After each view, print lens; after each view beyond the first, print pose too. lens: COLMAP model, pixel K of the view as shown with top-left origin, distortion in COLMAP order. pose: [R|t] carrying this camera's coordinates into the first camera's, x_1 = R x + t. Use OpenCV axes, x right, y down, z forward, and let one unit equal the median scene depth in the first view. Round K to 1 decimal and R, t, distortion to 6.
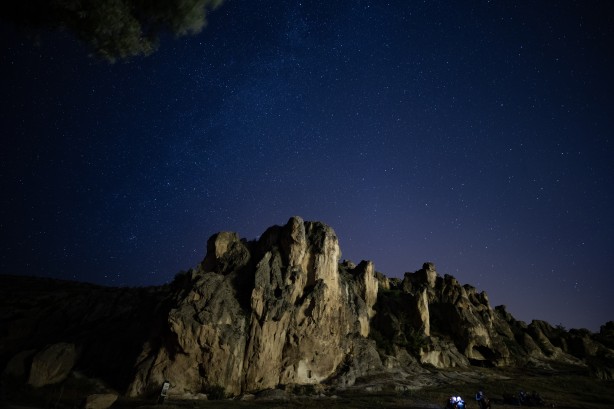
lens RADIAL K [[280.7, 0, 307.0], [0, 280.7, 208.1], [0, 0, 1]] dist [-0.043257, 0.012959]
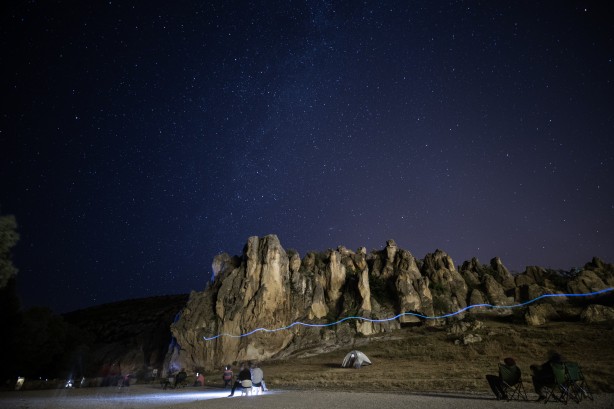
lens RADIAL K [[280.7, 0, 307.0], [0, 280.7, 208.1], [0, 0, 1]] dist [-0.043257, 0.012959]
pose [[0.930946, -0.253479, -0.262845, 0.727824], [0.275540, 0.959981, 0.050136, -0.116048], [0.239618, -0.119098, 0.963535, -0.223992]]
